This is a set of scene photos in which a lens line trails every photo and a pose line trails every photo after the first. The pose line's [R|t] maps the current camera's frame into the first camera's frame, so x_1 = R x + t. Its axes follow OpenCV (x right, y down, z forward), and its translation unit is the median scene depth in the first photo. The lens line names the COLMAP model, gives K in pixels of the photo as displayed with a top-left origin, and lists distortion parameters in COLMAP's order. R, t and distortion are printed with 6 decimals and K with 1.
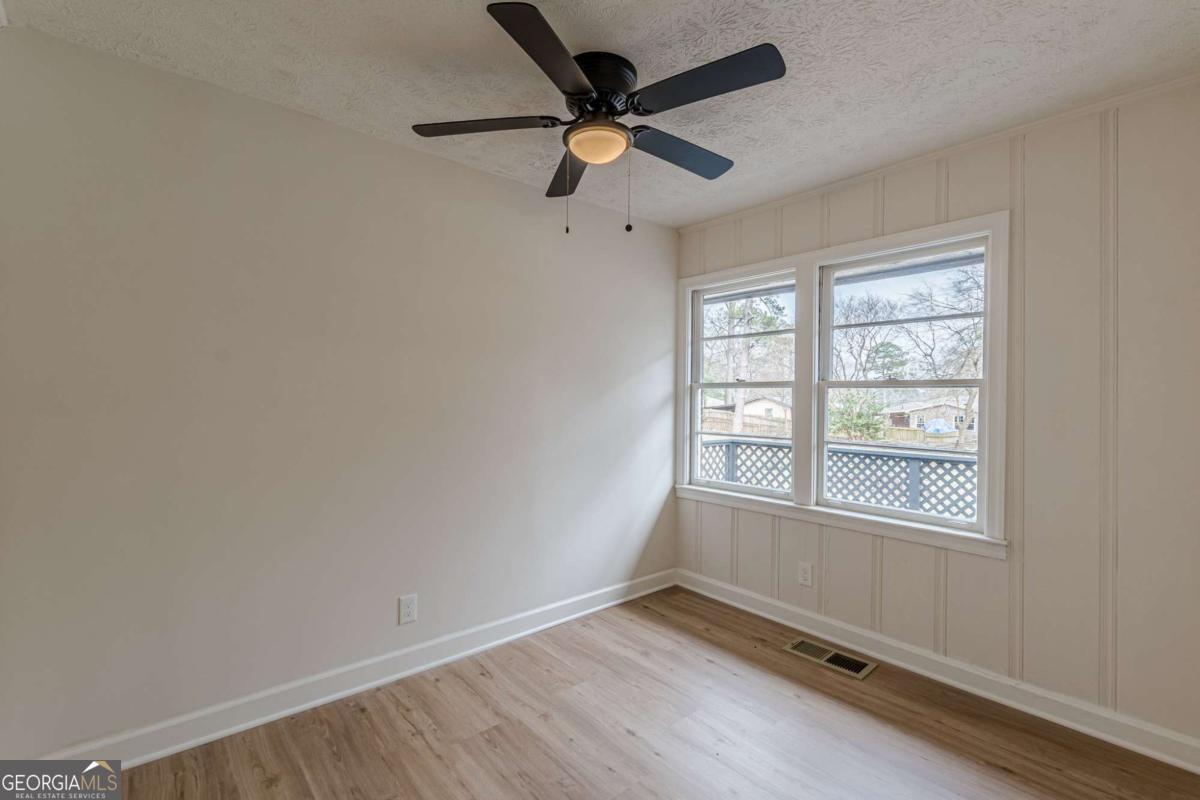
lens RADIAL K [[536.1, 0, 596.9], [0, 536.1, 397.7], [0, 0, 1]] dist [0.012437, -0.006316]
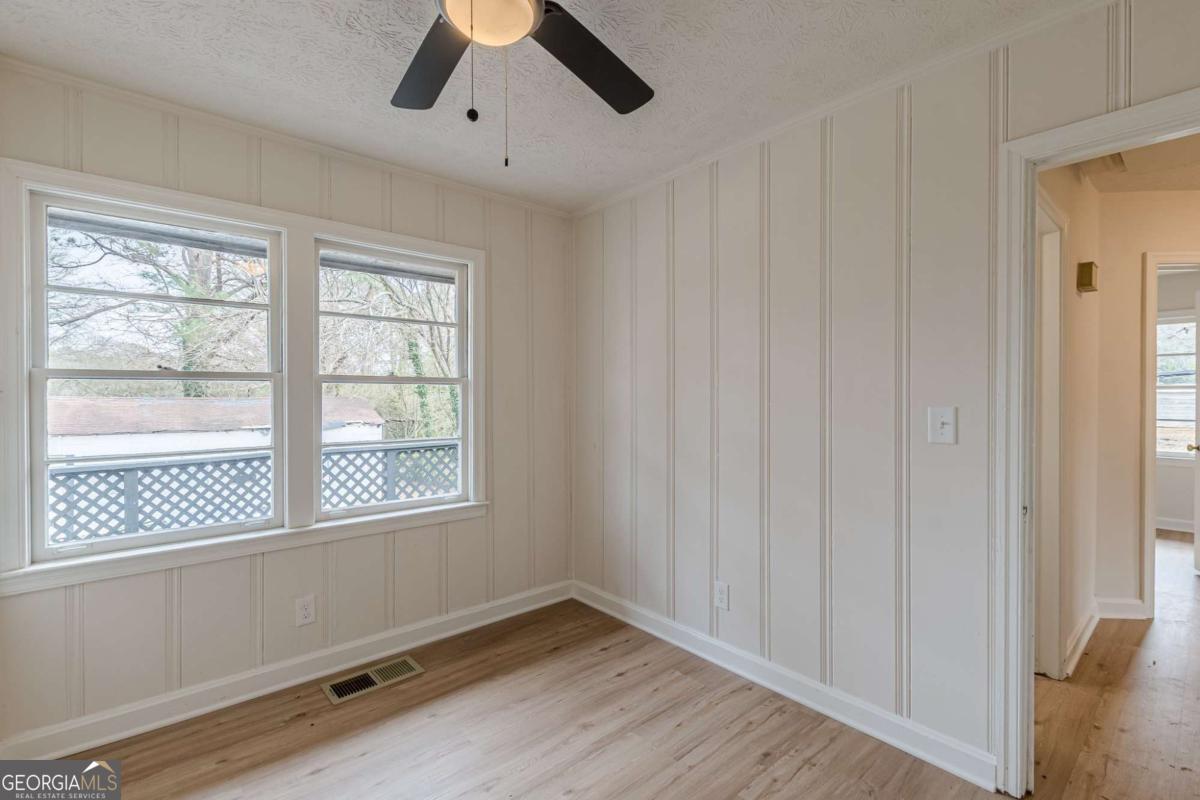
lens RADIAL K [[557.6, 0, 599.5], [0, 557.6, 387.3], [0, 0, 1]] dist [0.024315, -0.000792]
pose [[-0.011930, 0.000970, 0.999928, -0.491772], [0.005266, 0.999986, -0.000907, -0.006422], [-0.999915, 0.005255, -0.011935, 0.589154]]
